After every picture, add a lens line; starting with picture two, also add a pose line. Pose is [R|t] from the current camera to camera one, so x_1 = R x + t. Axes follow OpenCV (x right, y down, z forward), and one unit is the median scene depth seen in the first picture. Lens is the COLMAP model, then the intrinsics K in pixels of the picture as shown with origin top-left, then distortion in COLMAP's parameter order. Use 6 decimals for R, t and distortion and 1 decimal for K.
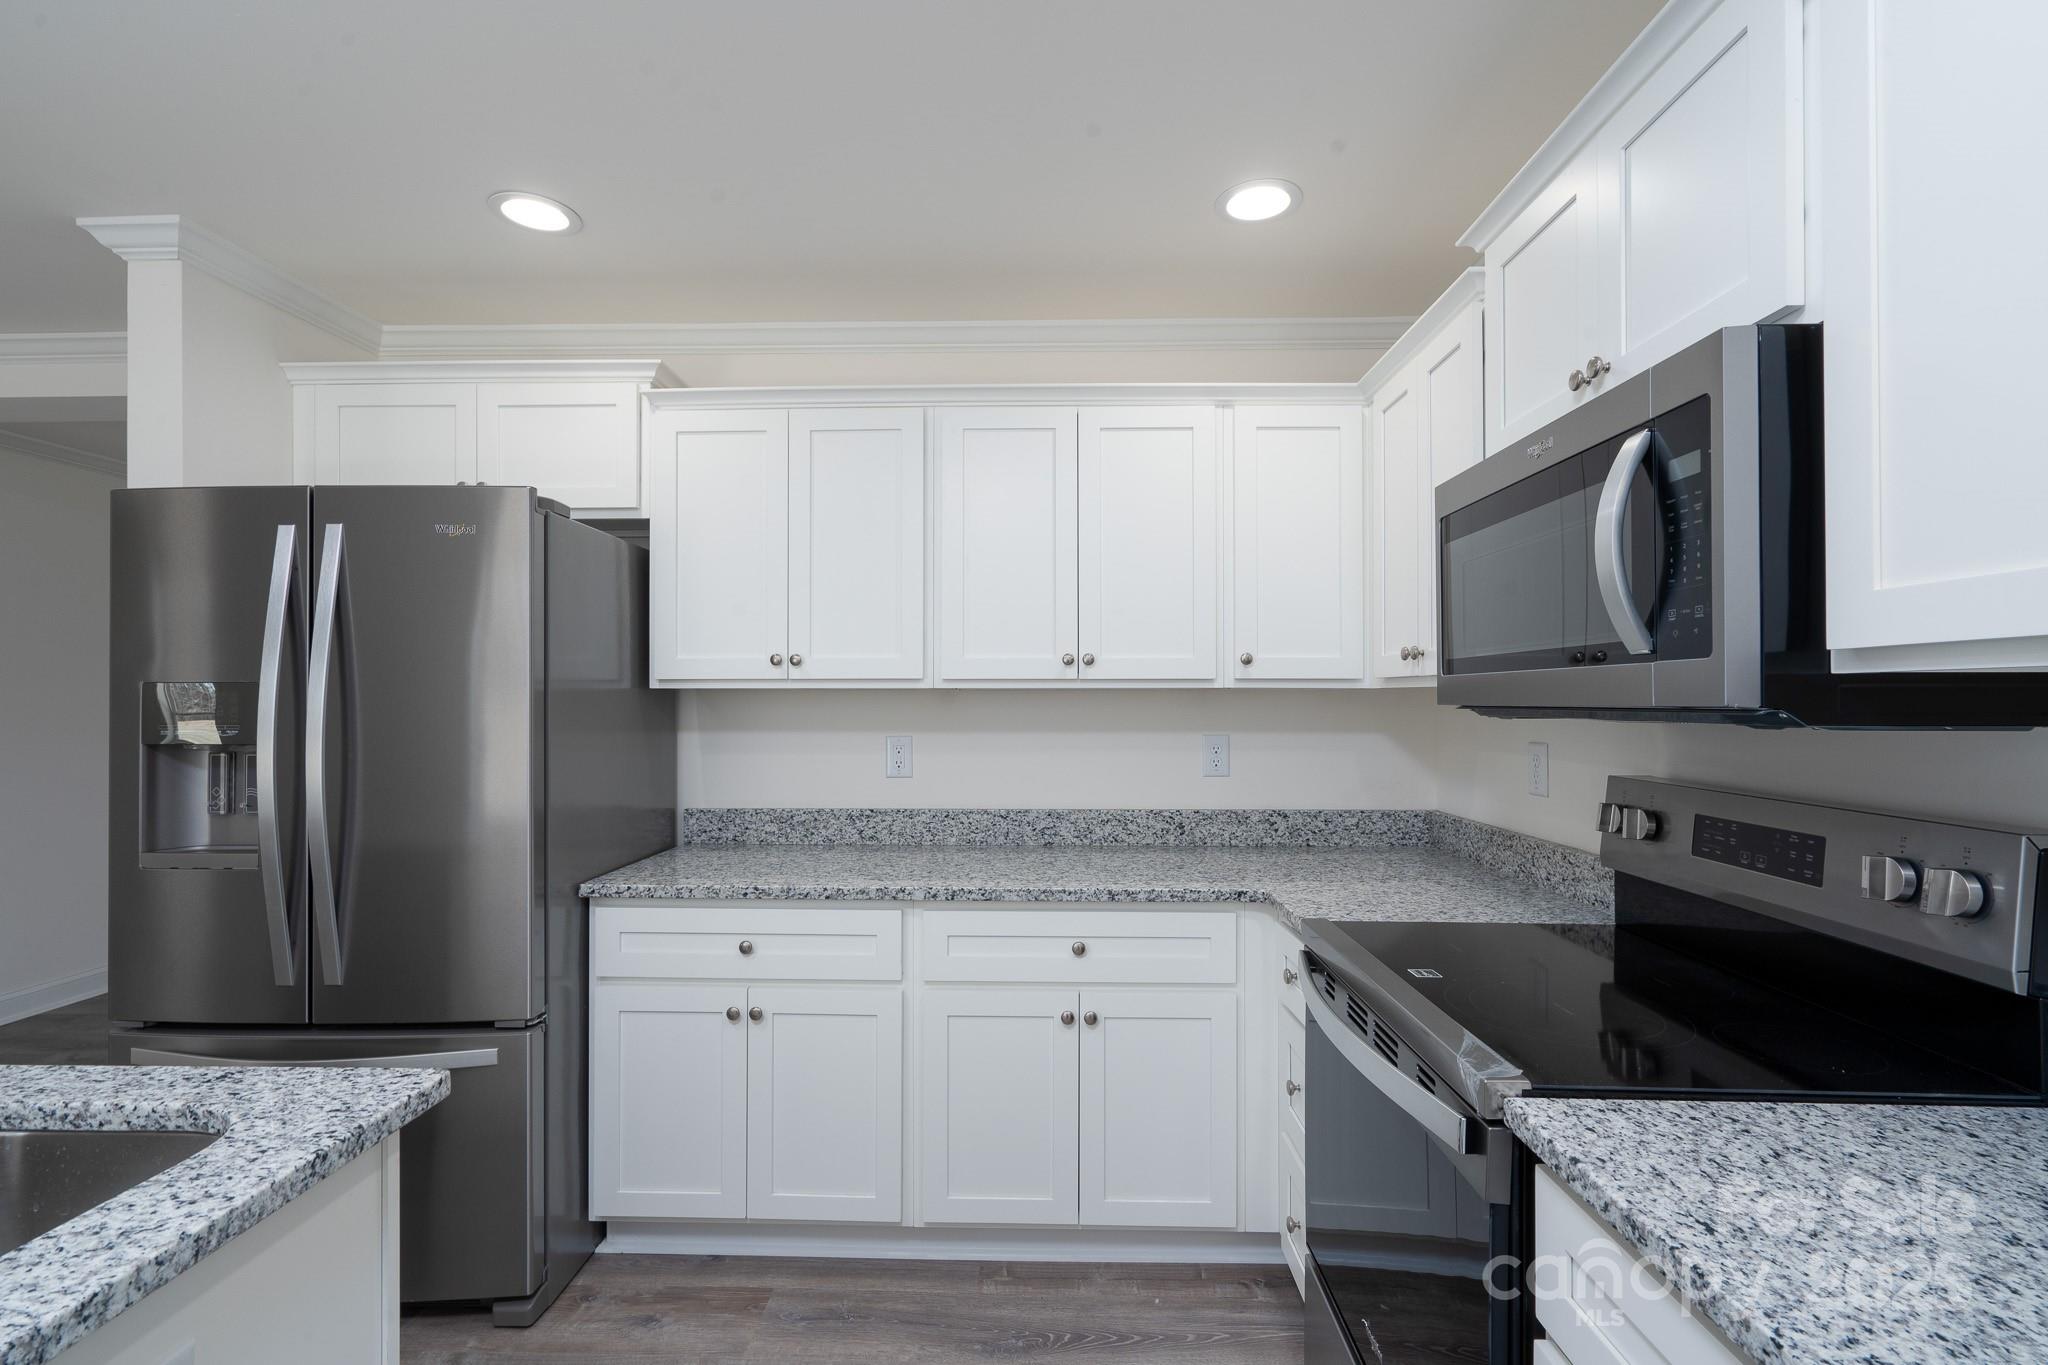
lens RADIAL K [[939.6, 0, 1036.0], [0, 939.6, 689.1], [0, 0, 1]] dist [-0.011075, 0.003087]
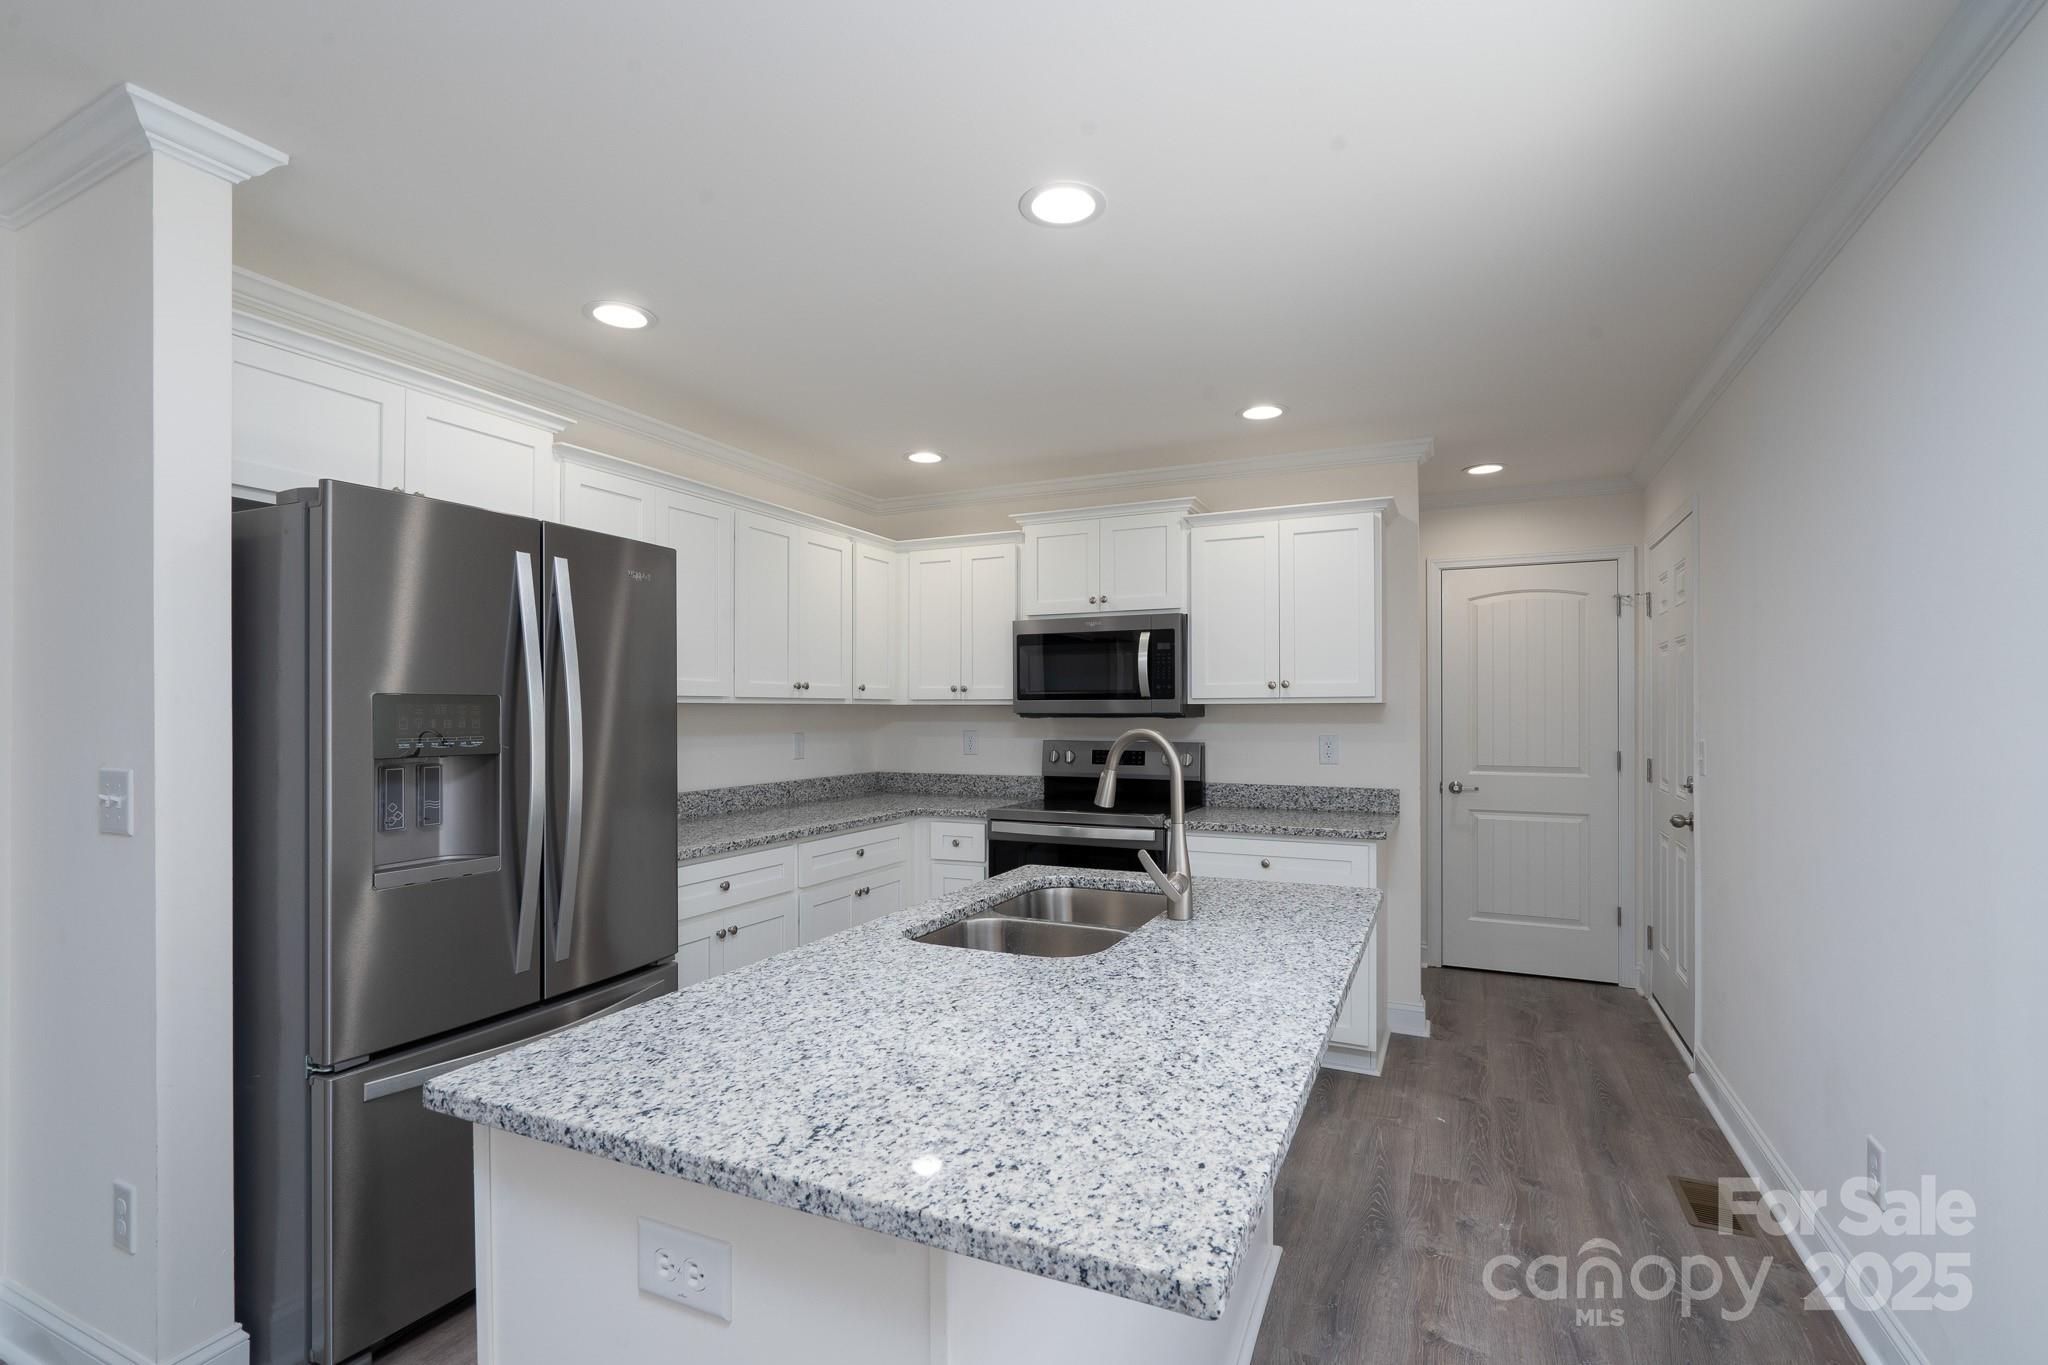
lens RADIAL K [[939.6, 0, 1023.7], [0, 939.6, 705.2], [0, 0, 1]] dist [-0.011075, 0.003087]
pose [[0.402613, 0.003570, 0.915363, -1.404487], [-0.008416, 0.999965, -0.000198, -0.001165], [-0.915332, -0.007624, 0.402629, 0.018384]]
